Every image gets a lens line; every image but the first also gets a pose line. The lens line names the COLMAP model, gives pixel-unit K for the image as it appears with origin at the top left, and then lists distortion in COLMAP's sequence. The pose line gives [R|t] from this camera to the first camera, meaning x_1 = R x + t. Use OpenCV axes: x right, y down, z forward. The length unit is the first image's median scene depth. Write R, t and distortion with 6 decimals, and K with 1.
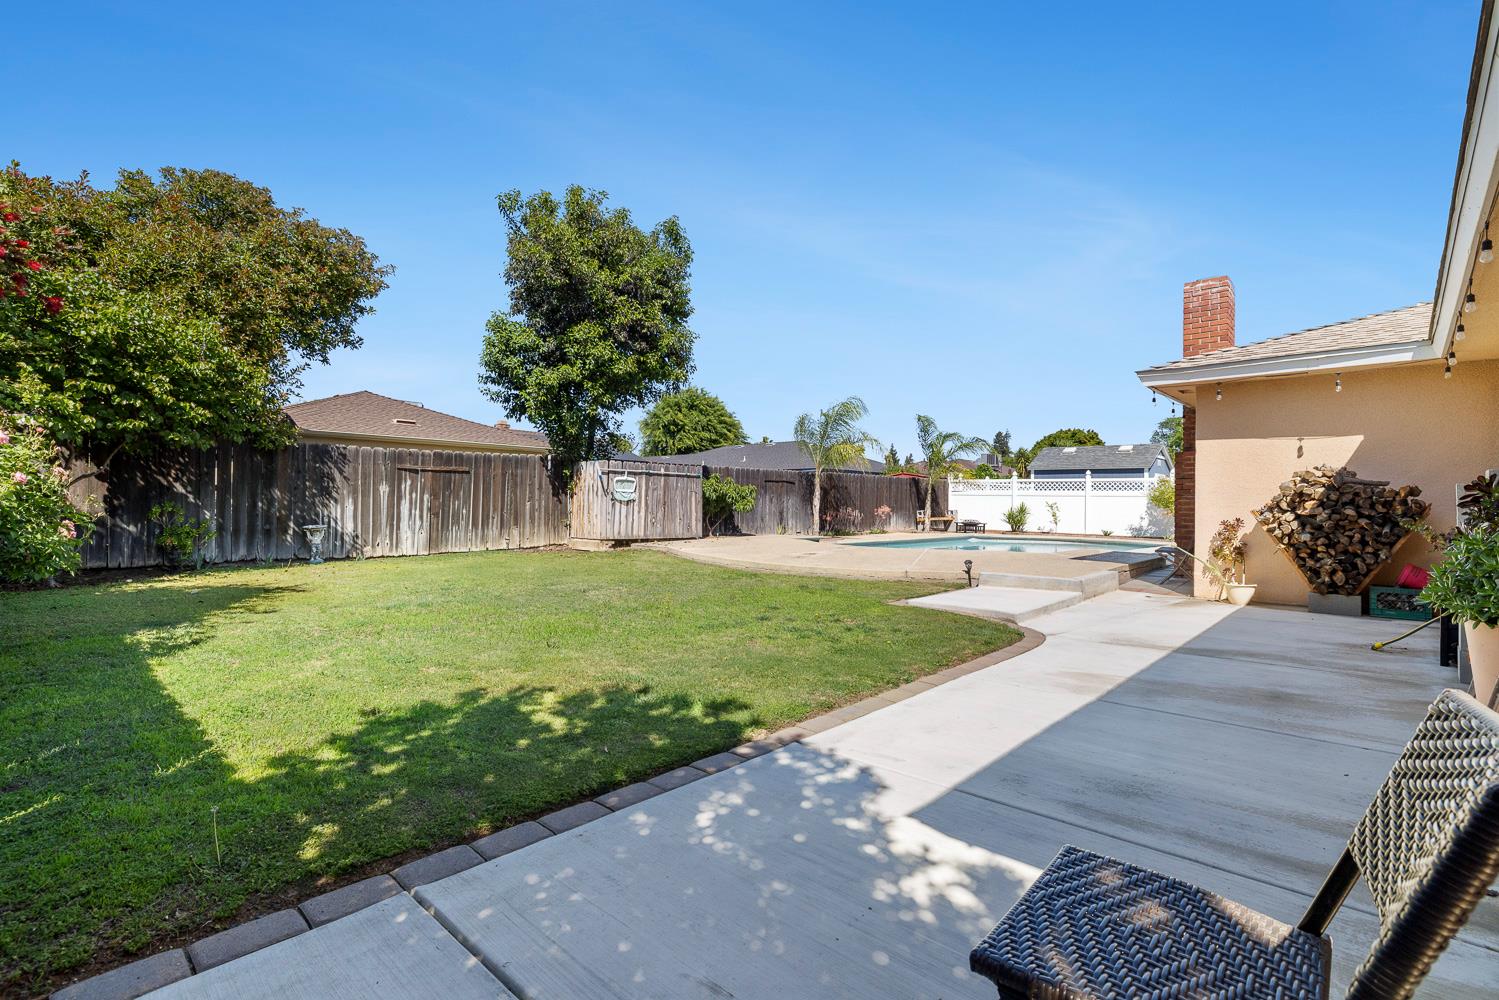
lens RADIAL K [[710.5, 0, 753.4], [0, 710.5, 499.3], [0, 0, 1]] dist [-0.006390, 0.001093]
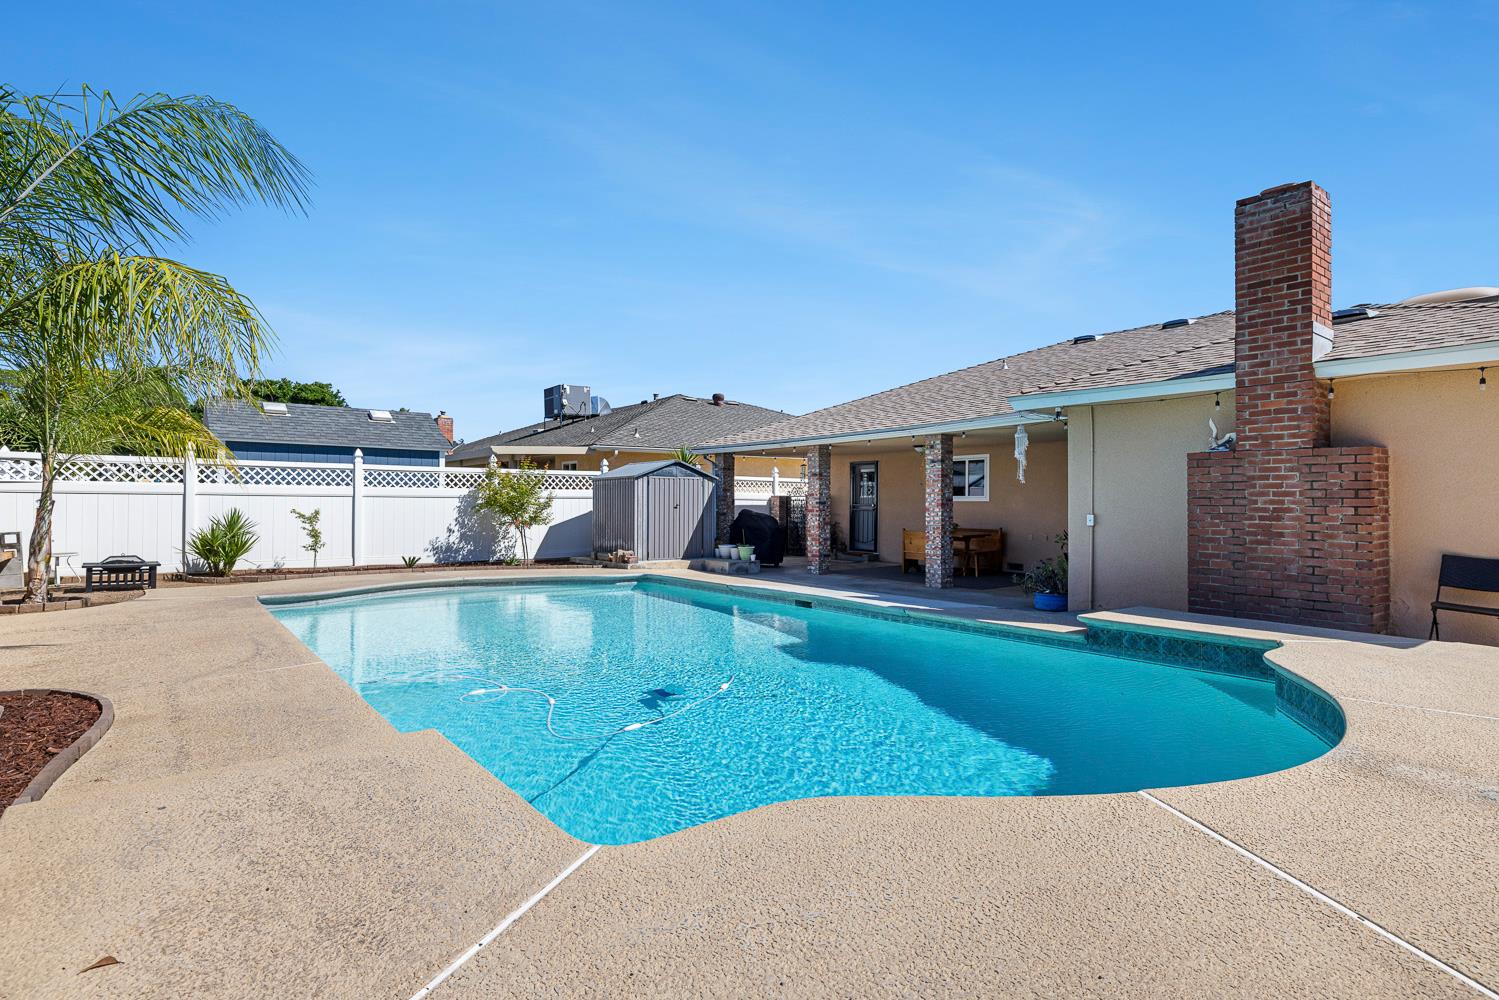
lens RADIAL K [[775.5, 0, 751.2], [0, 775.5, 493.3], [0, 0, 1]] dist [0.009350, 0.000174]
pose [[0.165403, 0.000728, 0.986226, -0.064806], [-0.007599, 0.999971, 0.000536, -0.009132], [-0.986197, -0.007583, 0.165404, 0.581583]]
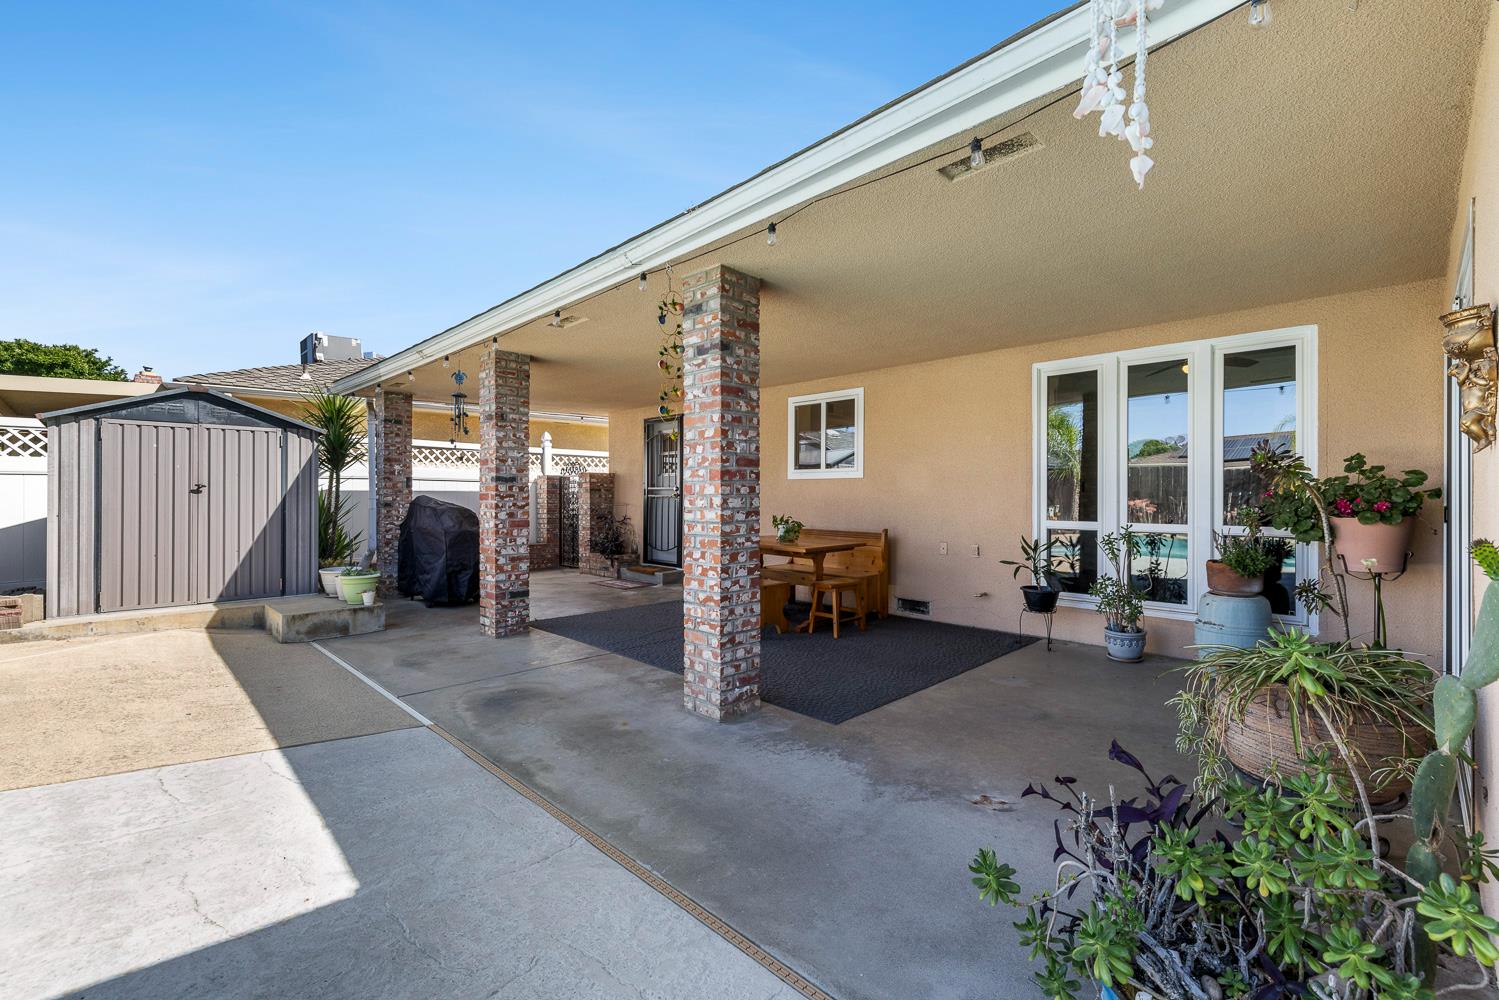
lens RADIAL K [[644.6, 0, 747.9], [0, 644.6, 495.7], [0, 0, 1]] dist [0.003680, 0.000499]
pose [[0.054309, -0.014163, 0.998424, 0.314630], [-0.005907, 0.999877, 0.014505, 0.000085], [-0.998507, -0.006685, 0.054219, 0.528977]]
